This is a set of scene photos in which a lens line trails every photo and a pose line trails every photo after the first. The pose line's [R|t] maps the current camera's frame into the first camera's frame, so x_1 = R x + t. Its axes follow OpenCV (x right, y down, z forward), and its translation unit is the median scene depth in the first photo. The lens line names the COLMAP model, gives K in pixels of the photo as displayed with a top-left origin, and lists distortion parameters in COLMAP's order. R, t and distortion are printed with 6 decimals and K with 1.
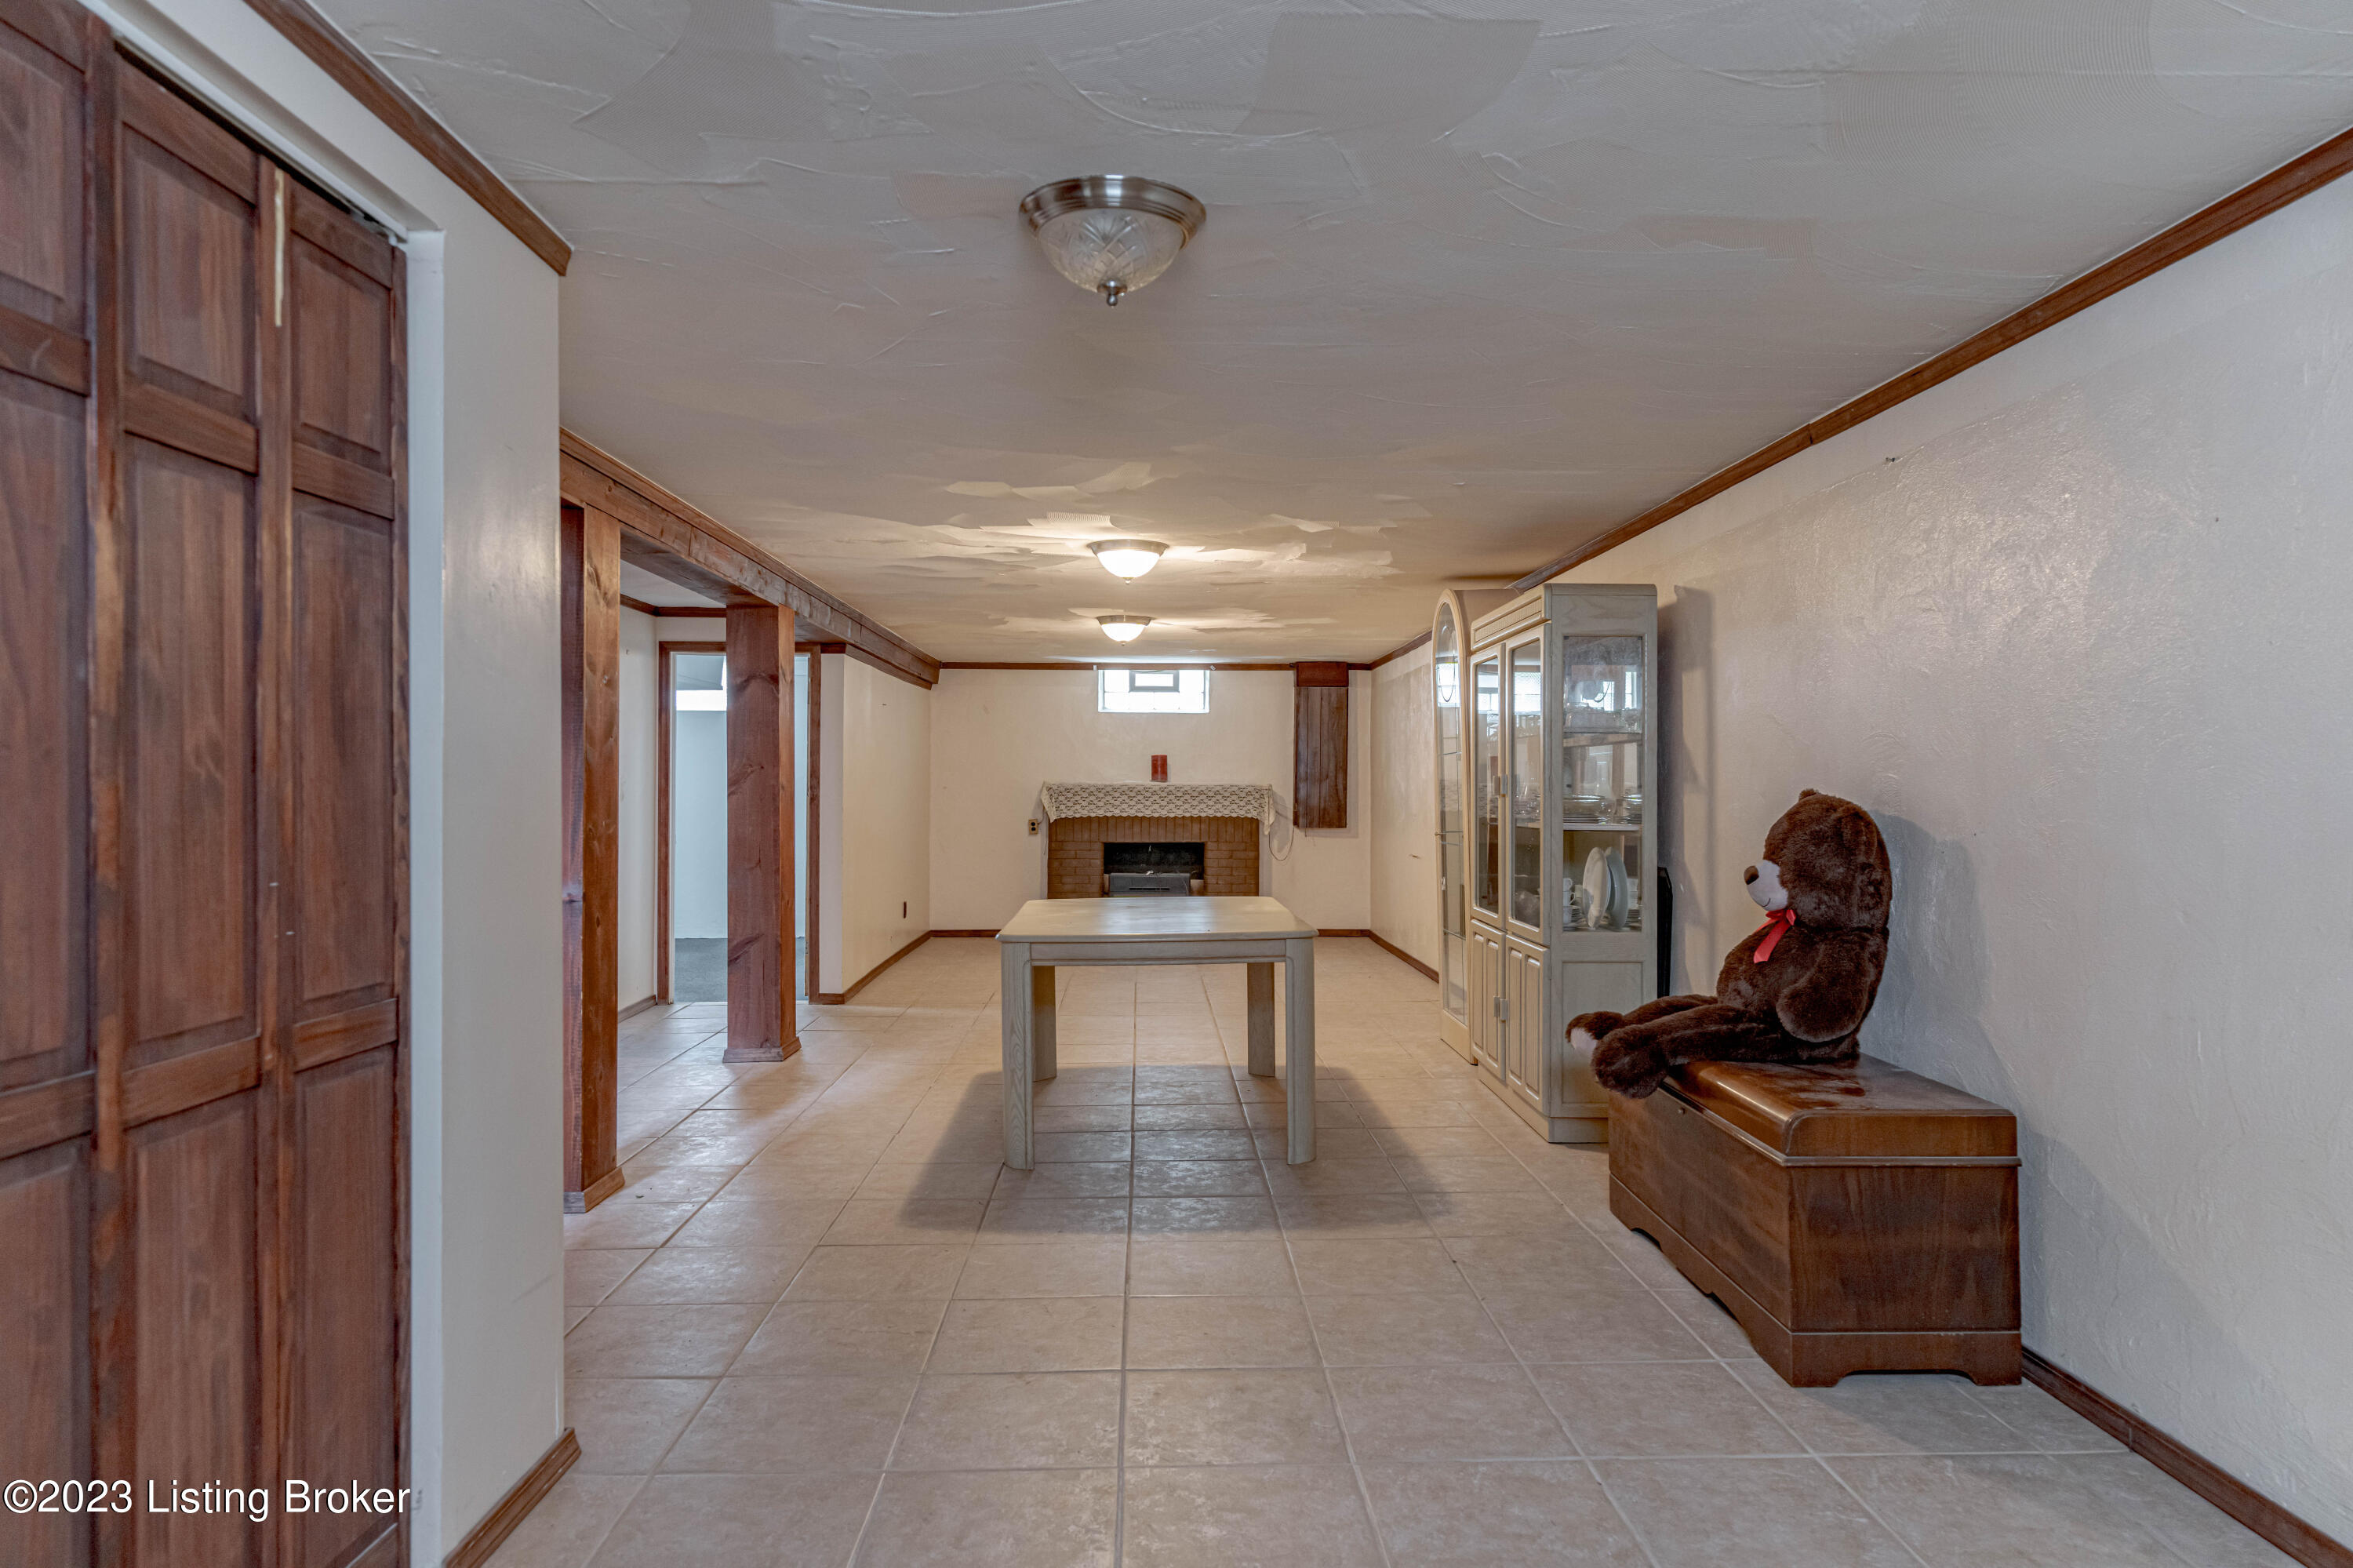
lens RADIAL K [[1415.7, 0, 1178.7], [0, 1415.7, 787.3], [0, 0, 1]] dist [0.002491, 0.003511]
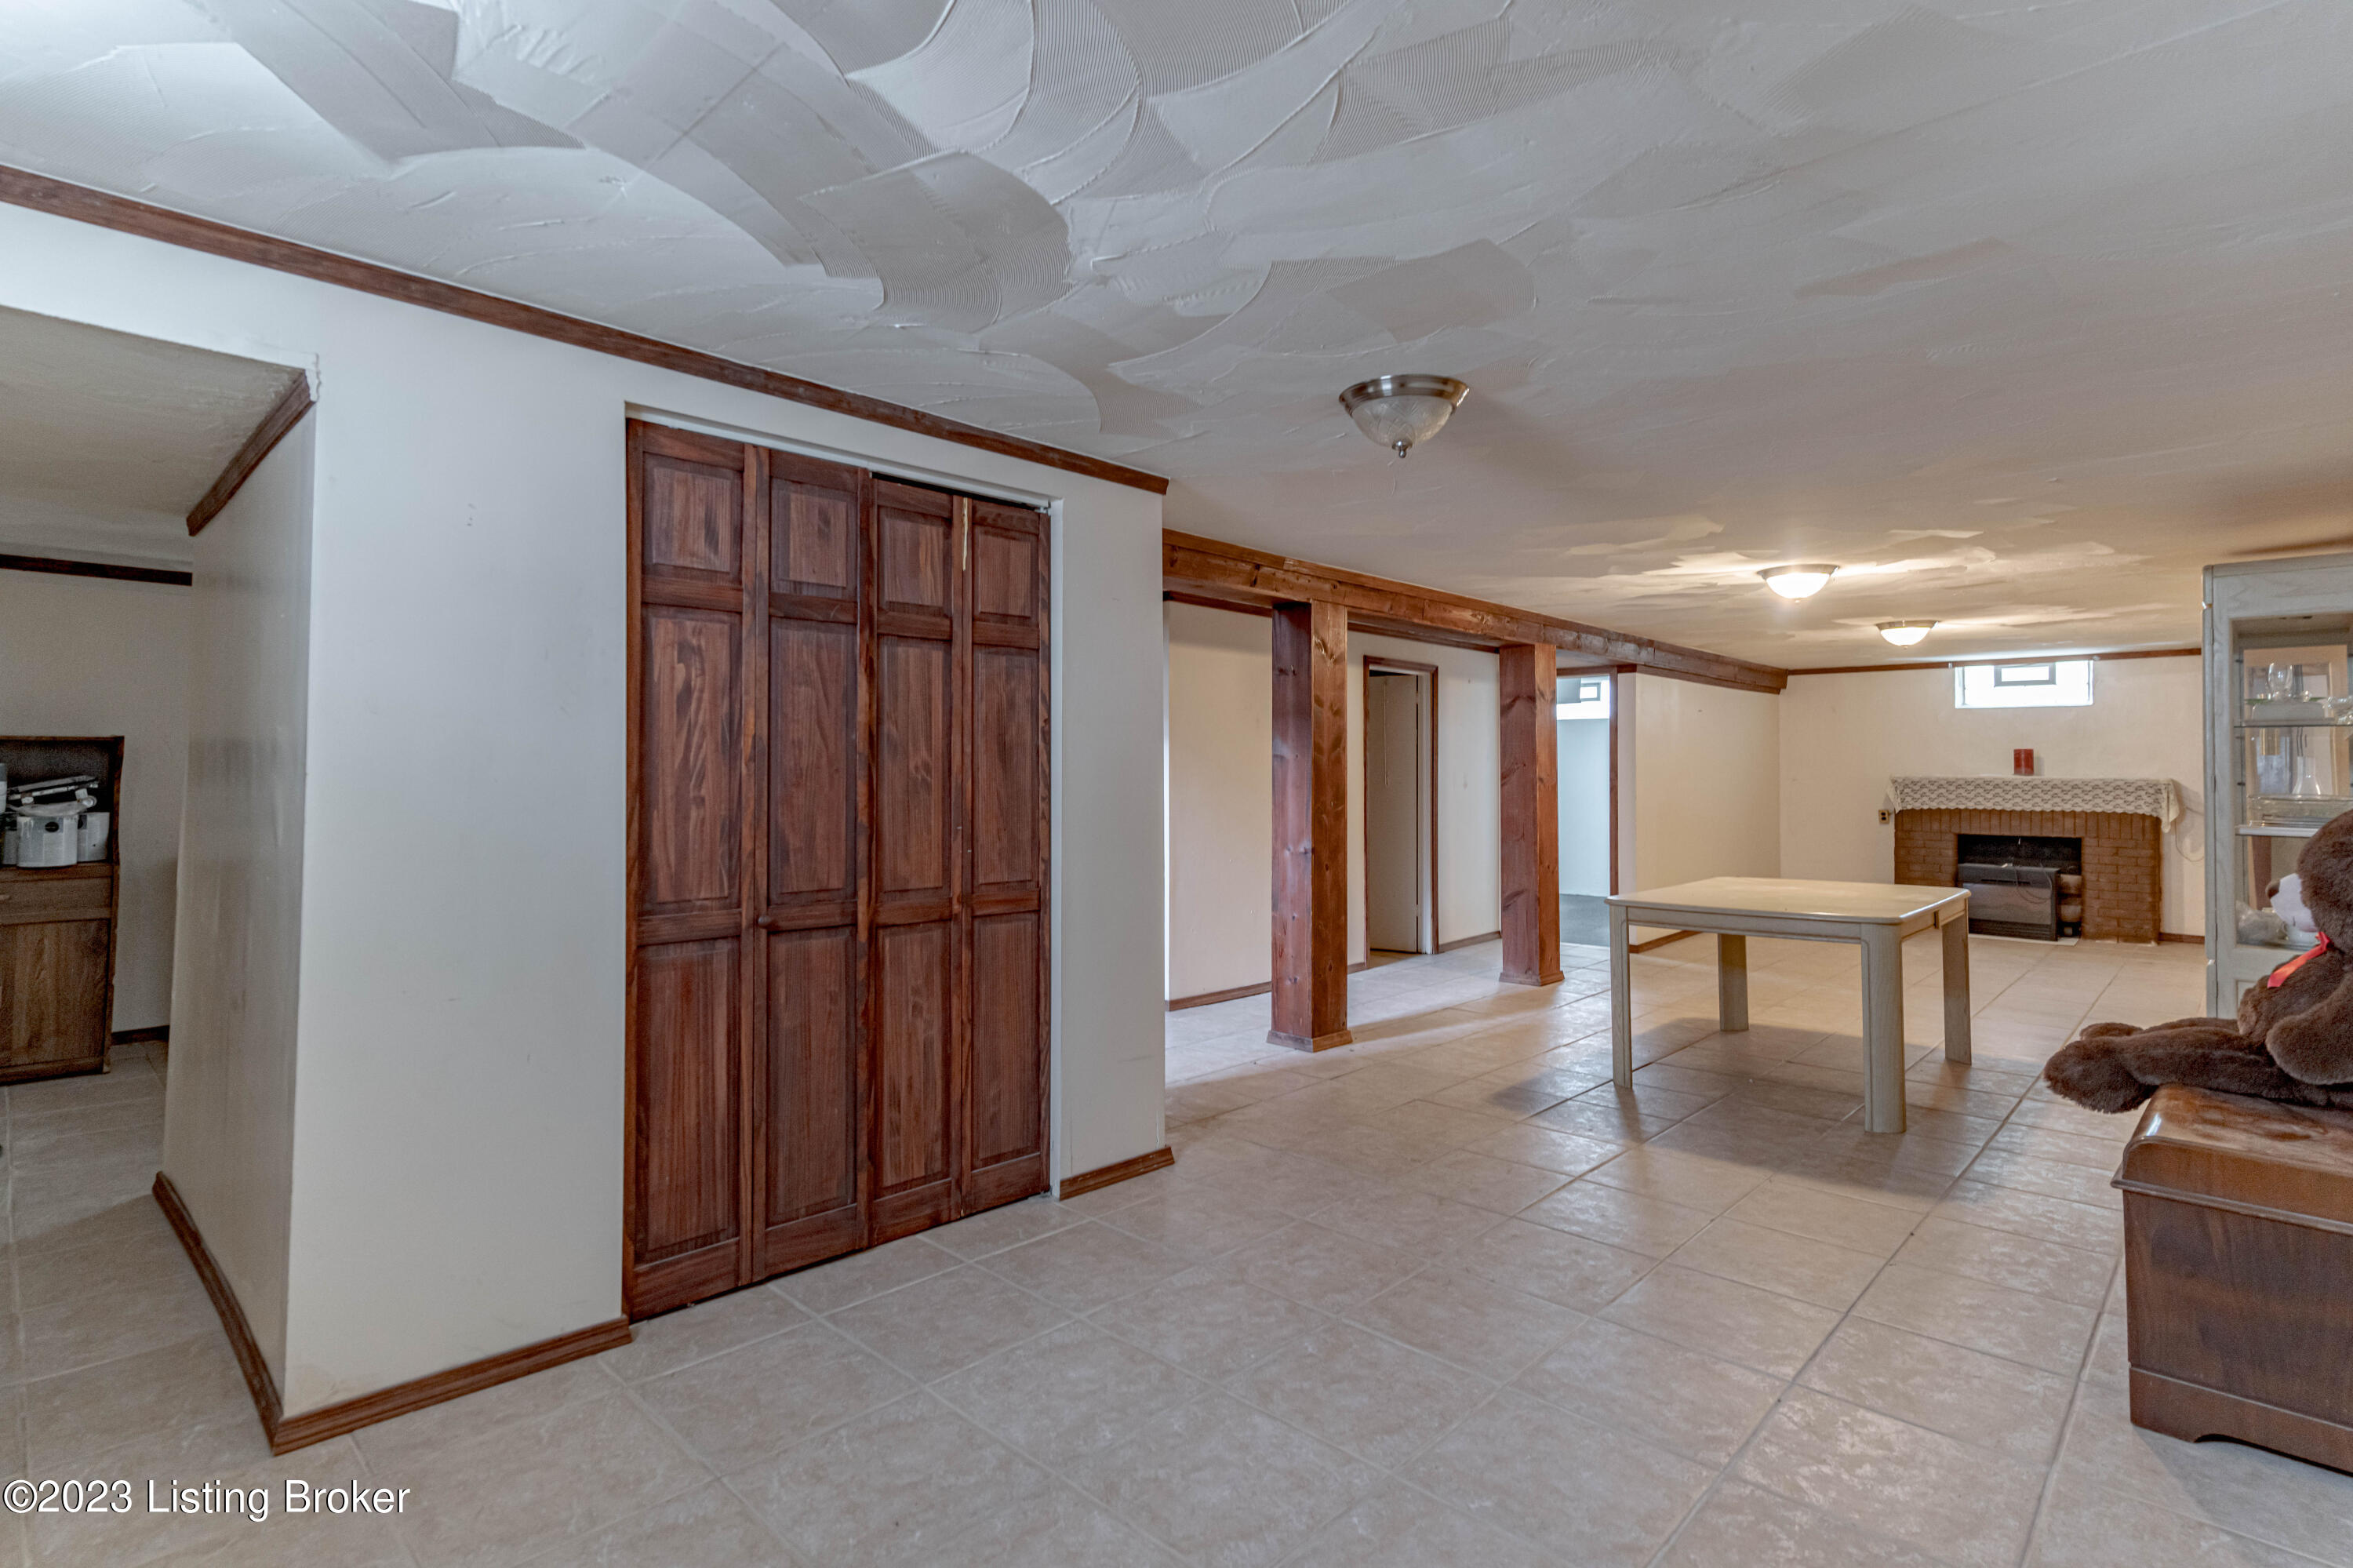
lens RADIAL K [[1137.3, 0, 1163.6], [0, 1137.3, 765.2], [0, 0, 1]] dist [-0.001845, 0.000758]
pose [[0.703122, -0.001950, -0.711066, 0.633224], [-0.004518, 0.999964, -0.007210, -0.012585], [0.711054, 0.008282, 0.703088, -0.000995]]
